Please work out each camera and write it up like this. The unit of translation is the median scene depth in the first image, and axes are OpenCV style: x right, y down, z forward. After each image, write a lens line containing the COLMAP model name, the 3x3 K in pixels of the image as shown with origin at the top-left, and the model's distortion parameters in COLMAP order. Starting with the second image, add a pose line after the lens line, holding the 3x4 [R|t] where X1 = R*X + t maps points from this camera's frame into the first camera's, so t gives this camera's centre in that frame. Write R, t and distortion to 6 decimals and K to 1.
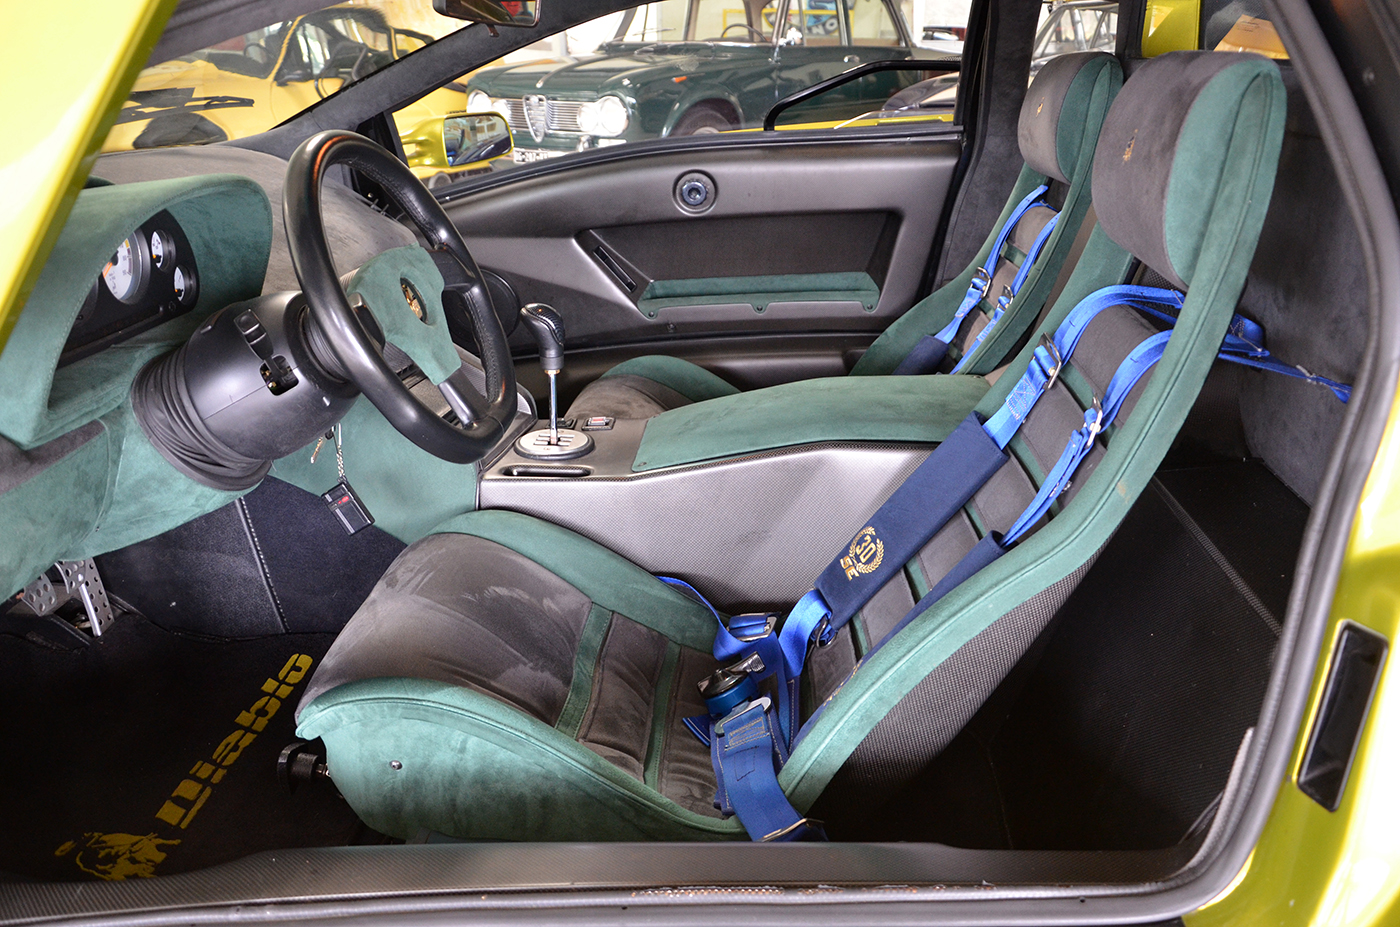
lens RADIAL K [[1148.7, 0, 700.0], [0, 1148.7, 463.5], [0, 0, 1]] dist [-0.134067, 0.127782]
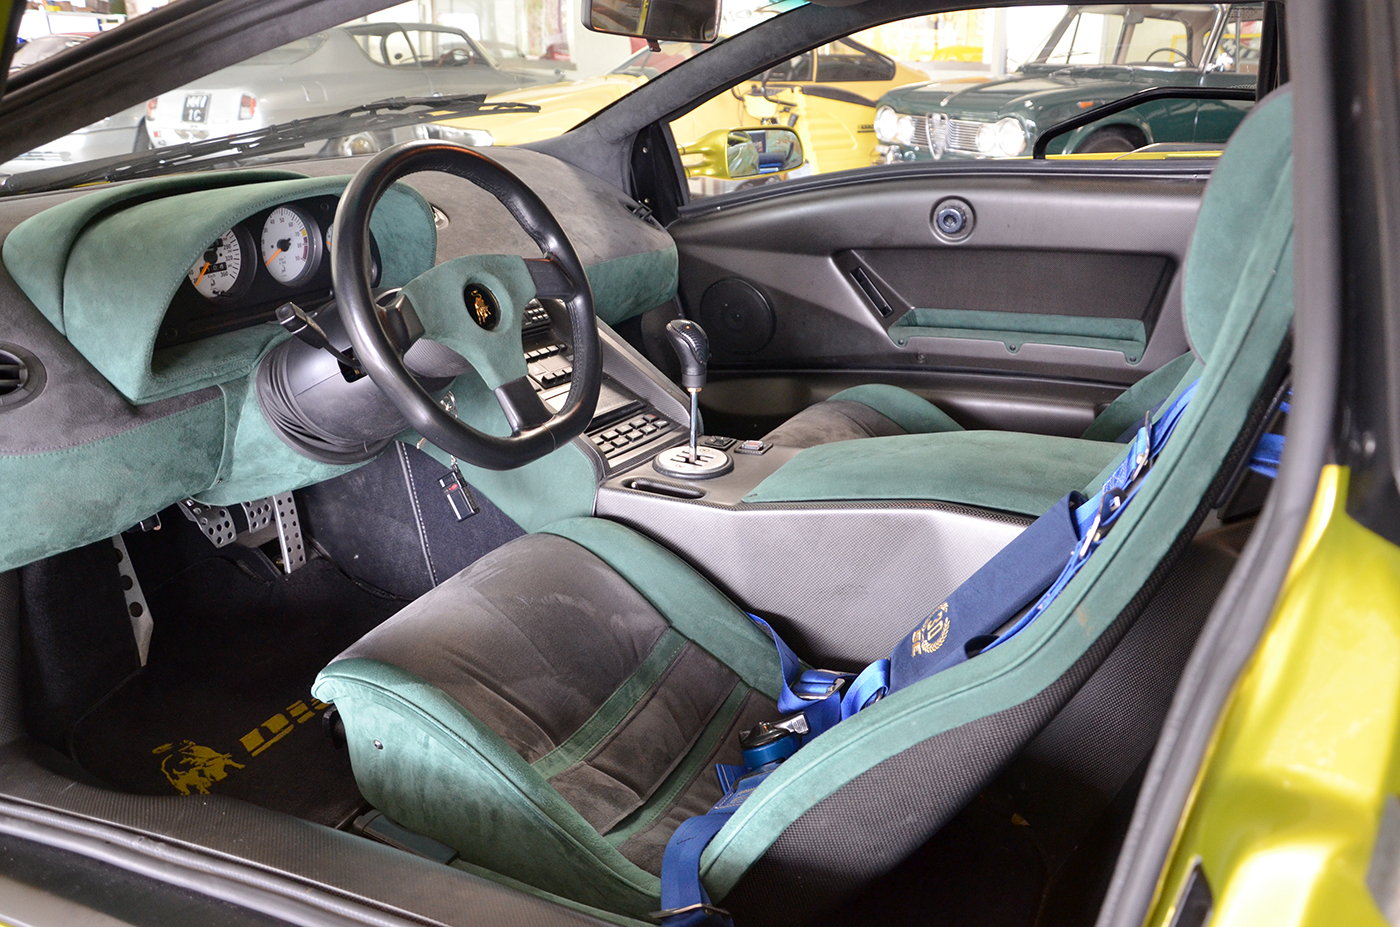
lens RADIAL K [[1117.1, 0, 700.0], [0, 1117.1, 463.5], [0, 0, 1]] dist [-0.138557, 0.112445]
pose [[0.921747, 0.137741, -0.362506, 0.238379], [-0.139377, 0.990000, 0.021774, -0.039137], [0.361880, 0.030454, 0.931727, 0.105130]]
